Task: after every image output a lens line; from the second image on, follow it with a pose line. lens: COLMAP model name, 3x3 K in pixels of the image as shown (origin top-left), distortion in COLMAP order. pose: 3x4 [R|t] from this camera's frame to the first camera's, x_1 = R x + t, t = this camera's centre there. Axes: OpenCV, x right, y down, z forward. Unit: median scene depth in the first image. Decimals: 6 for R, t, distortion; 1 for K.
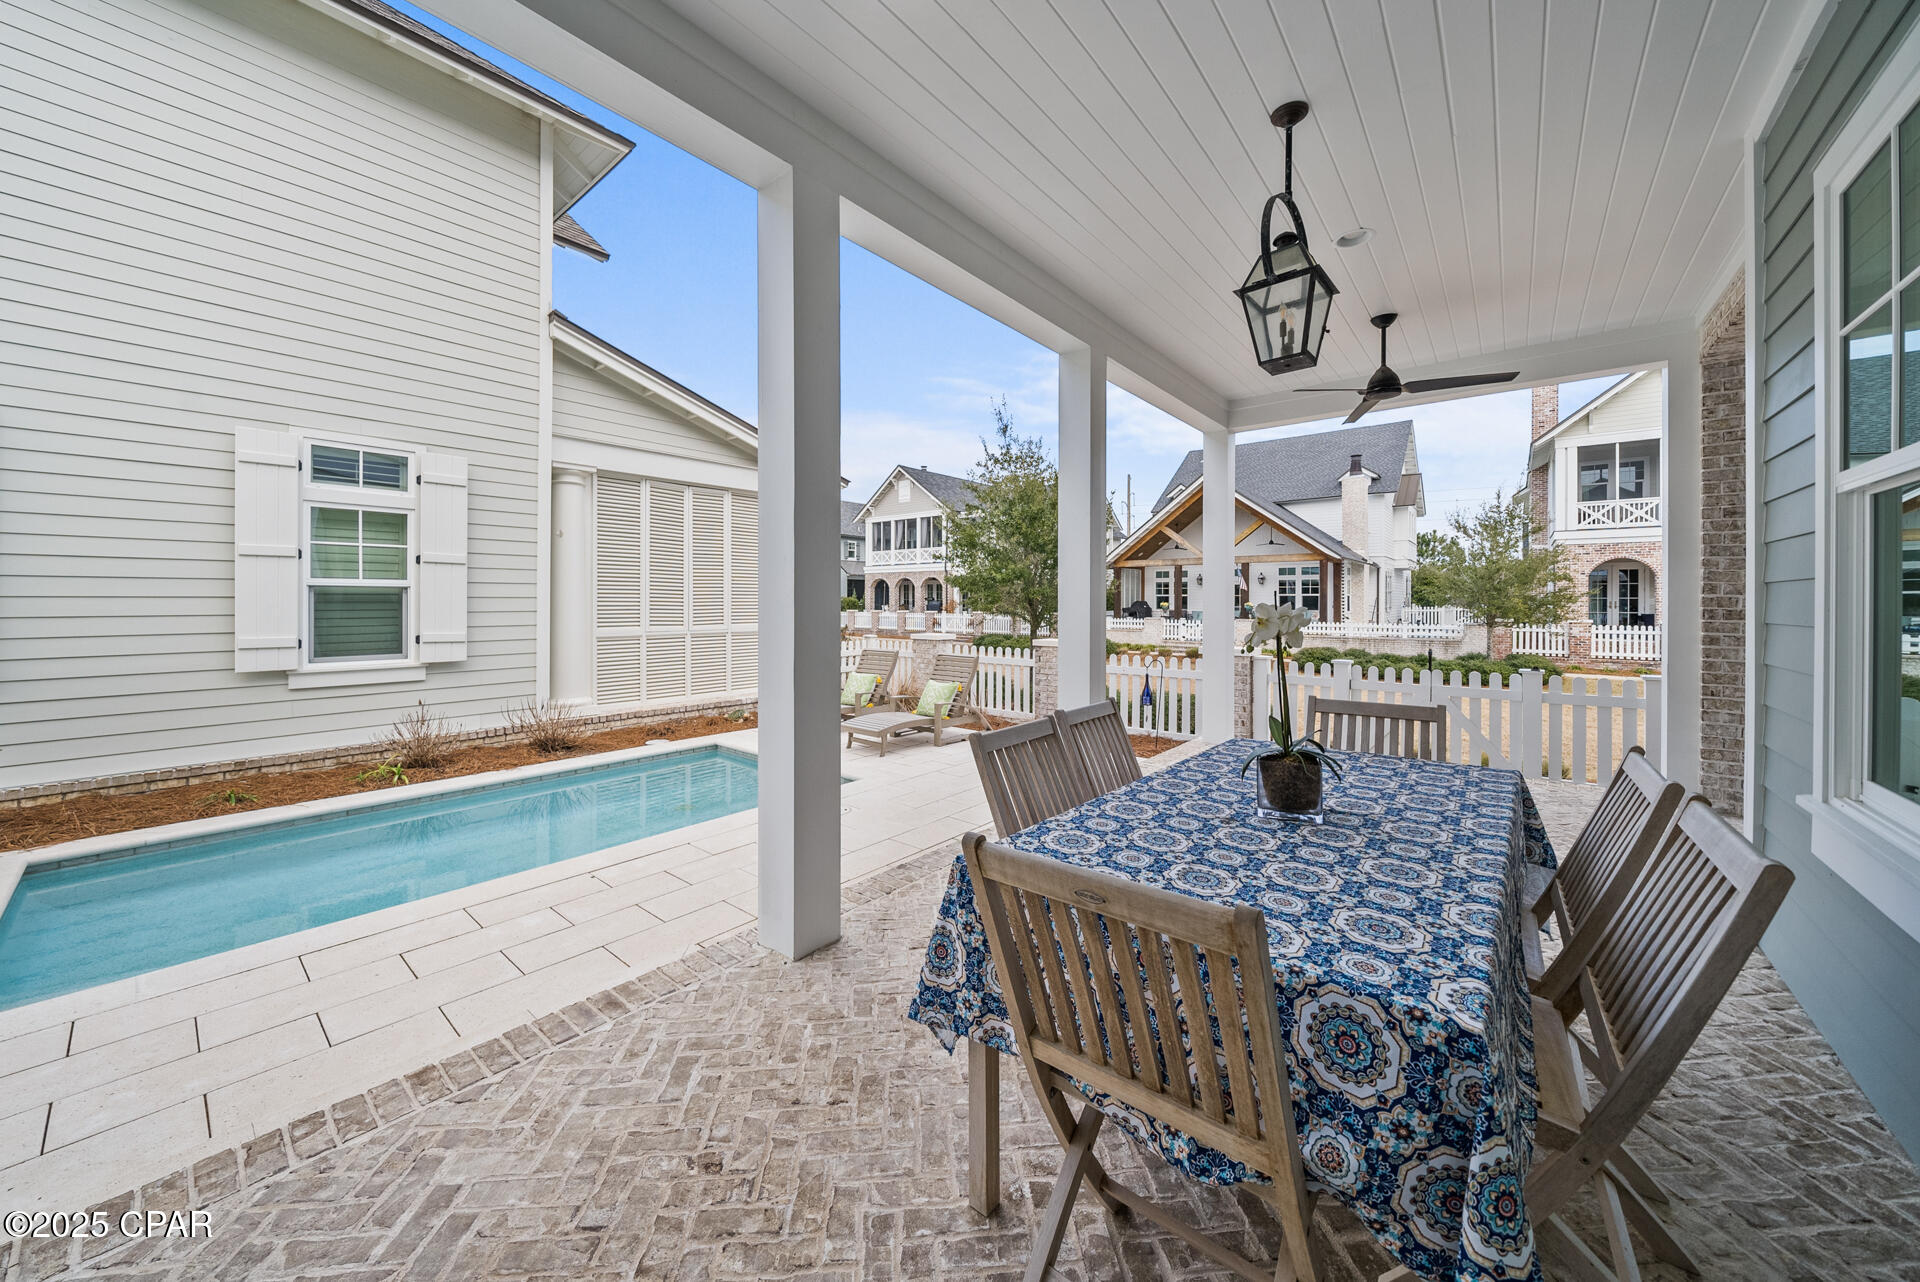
lens RADIAL K [[671.2, 0, 954.5], [0, 671.2, 604.1], [0, 0, 1]] dist [-0.000475, -0.000045]
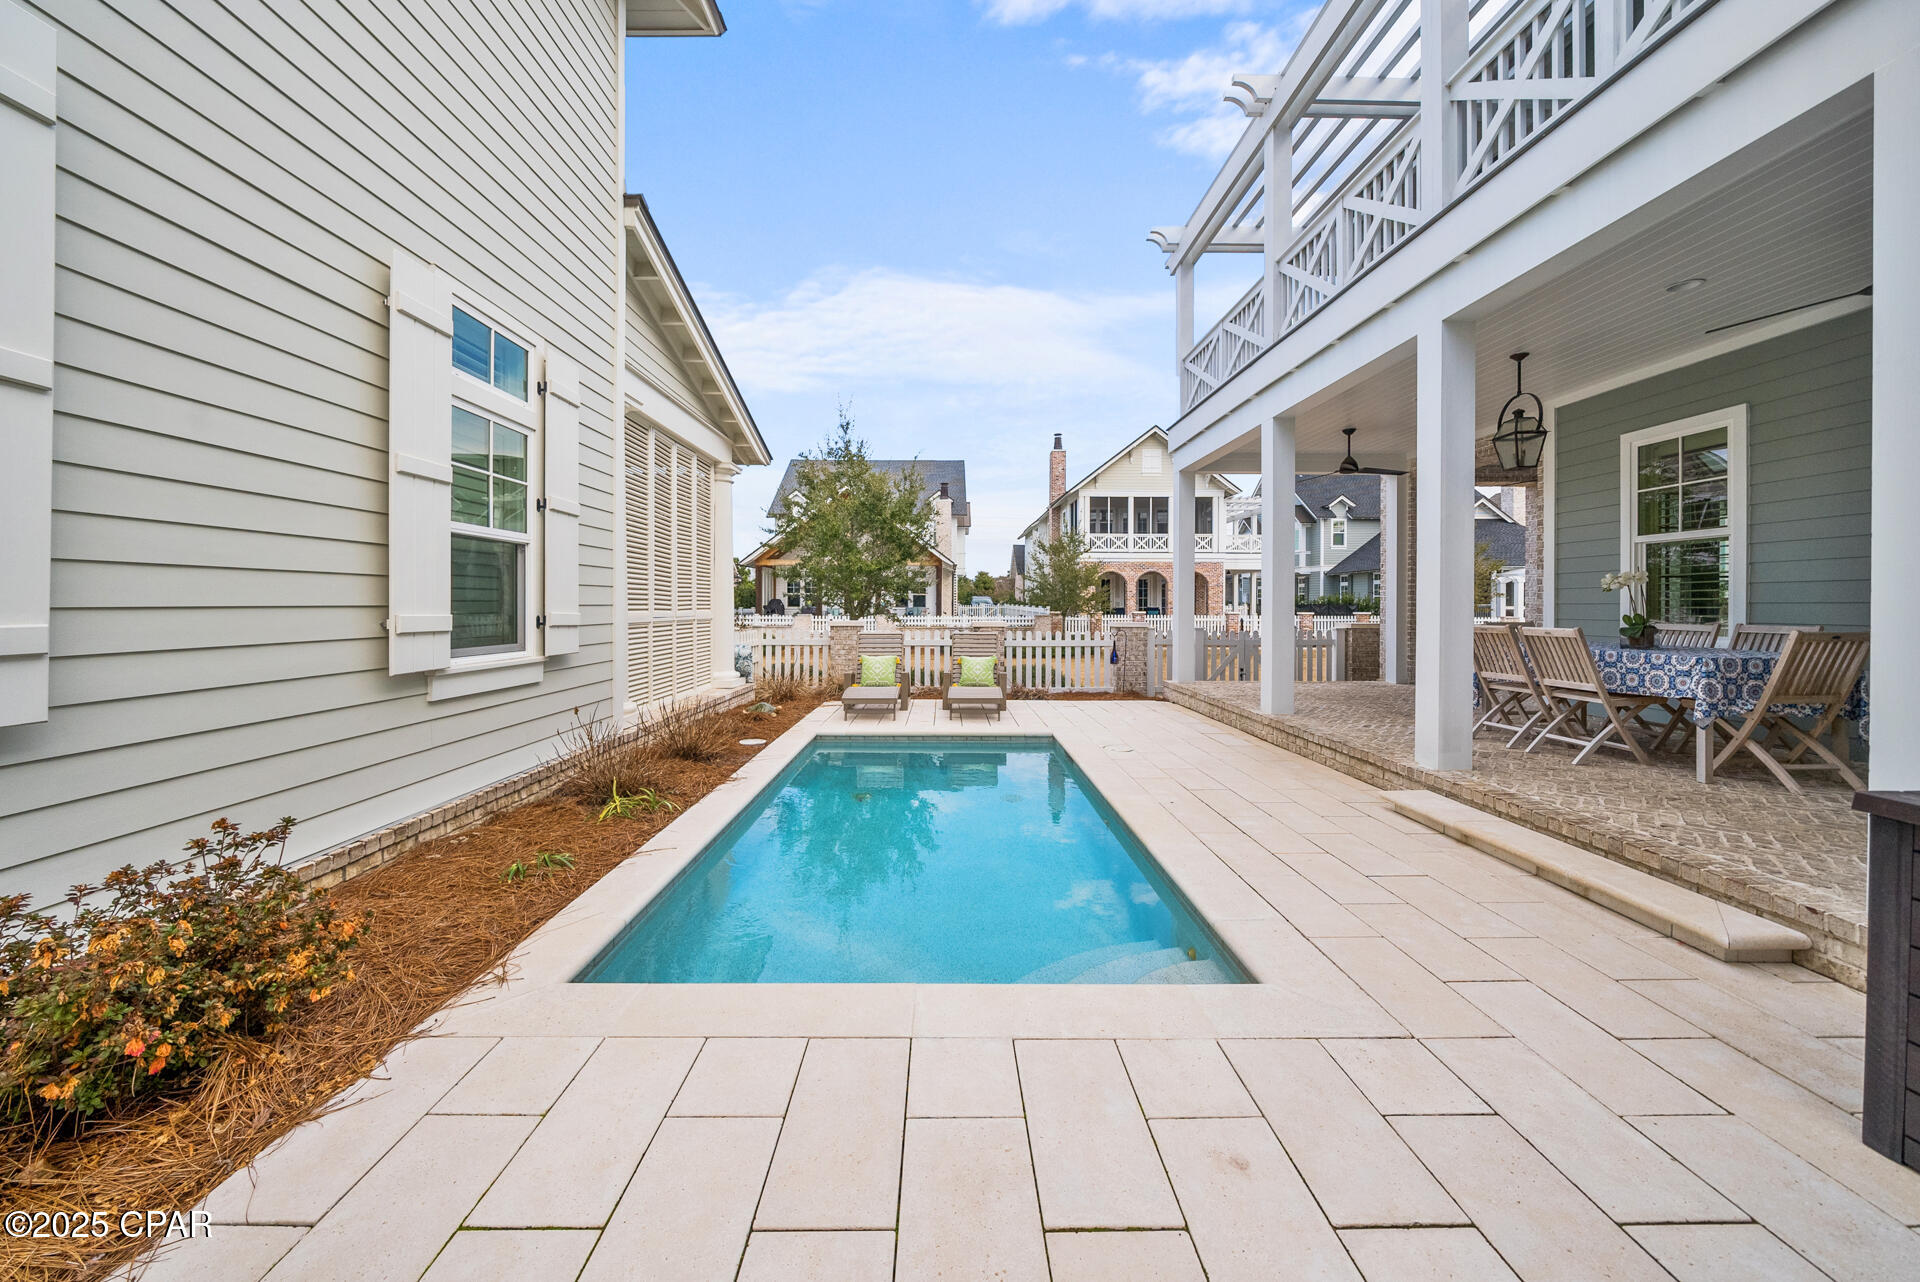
lens RADIAL K [[671.2, 0, 954.5], [0, 671.2, 604.1], [0, 0, 1]] dist [-0.000475, -0.000045]
pose [[0.760278, 0.002297, 0.649594, -0.928006], [0.000233, 0.999993, -0.003808, 0.037142], [-0.649598, 0.003046, 0.760272, 0.209608]]
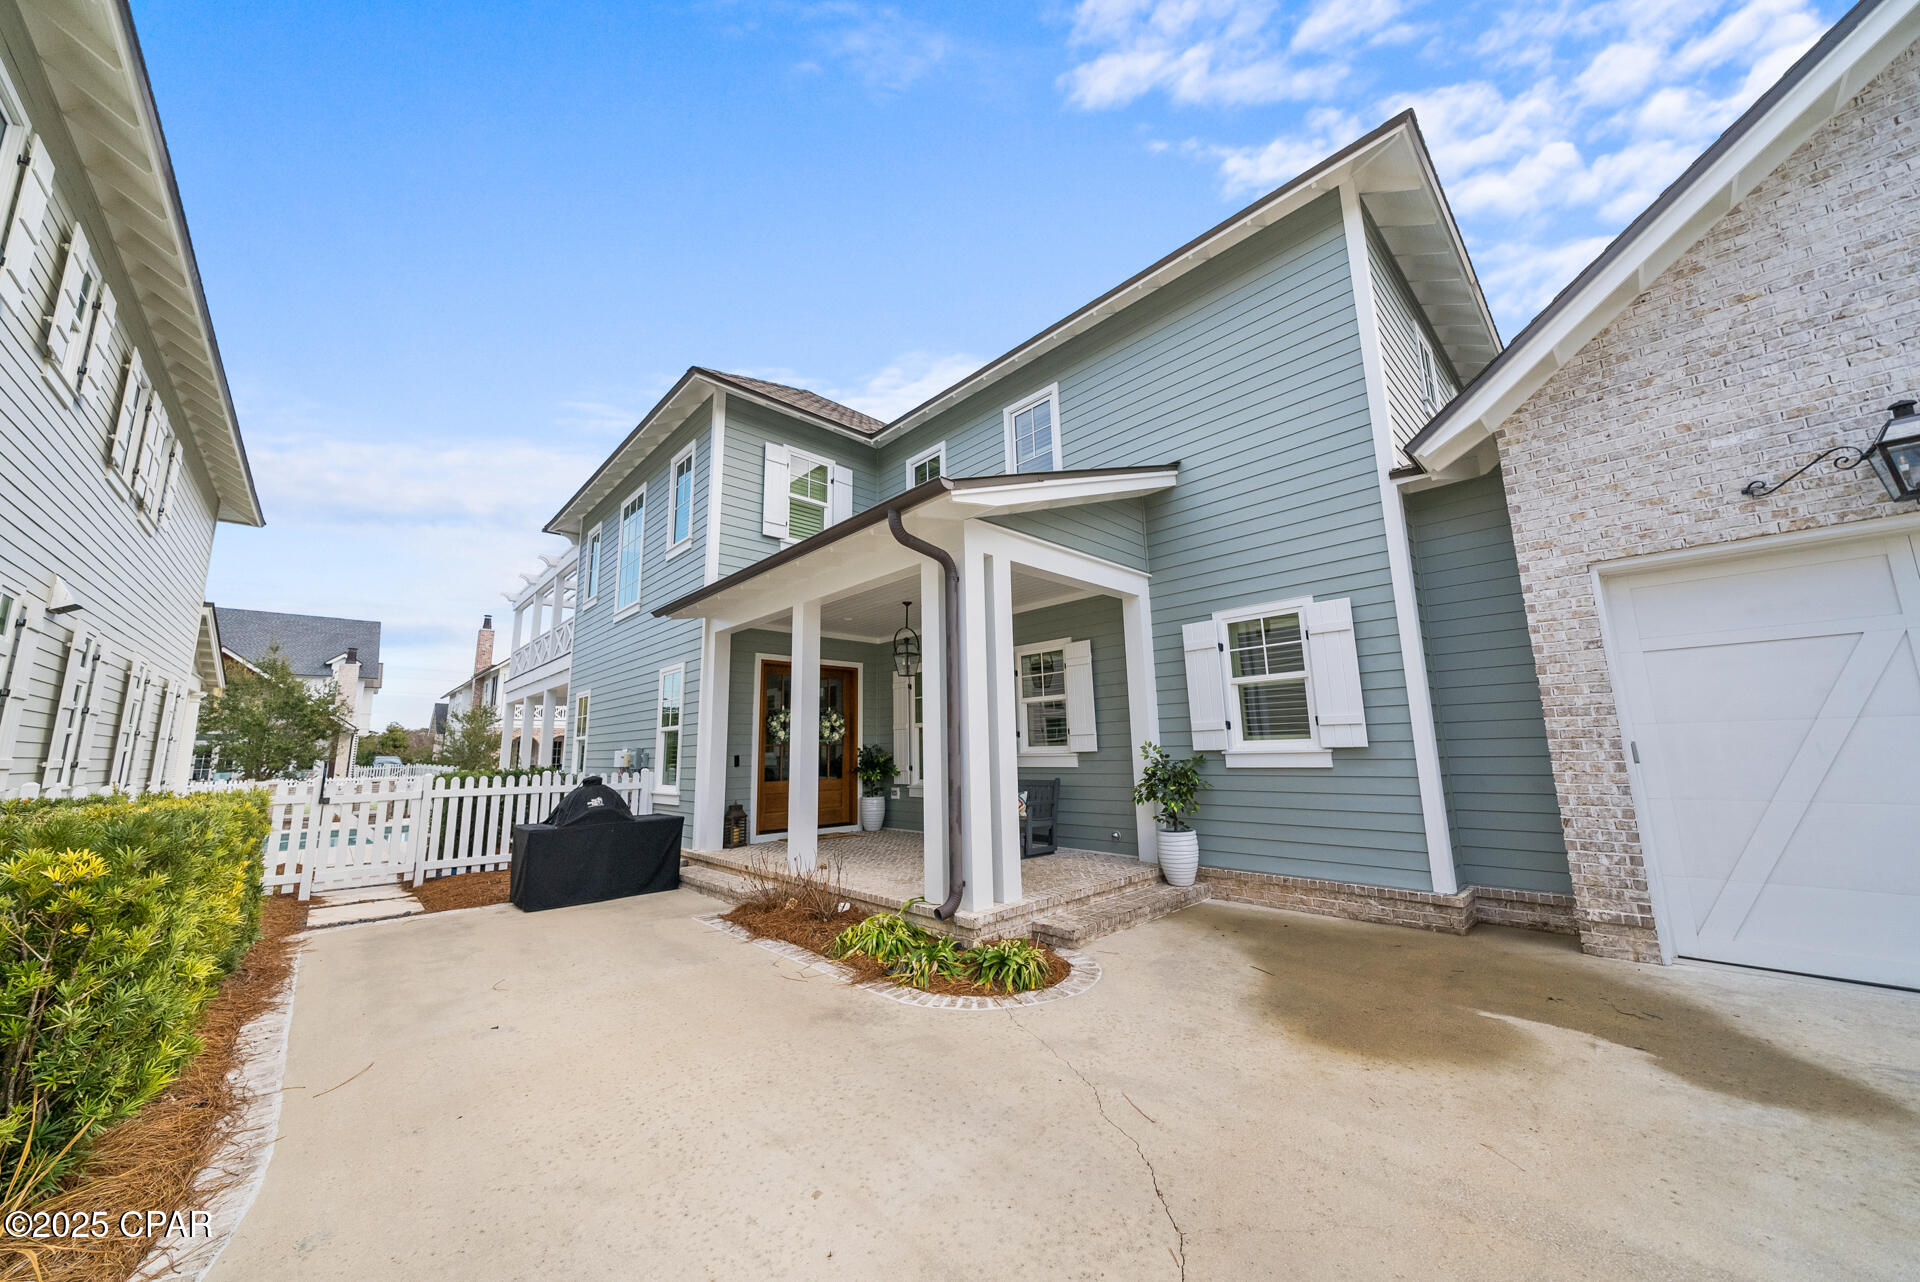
lens RADIAL K [[656.2, 0, 960.0], [0, 656.2, 641.0], [0, 0, 1]] dist [-0.000319, -0.000042]
pose [[0.114950, 0.156782, 0.980921, -2.356853], [0.027915, 0.986567, -0.160955, 0.009262], [-0.992979, 0.045884, 0.109030, -1.358281]]
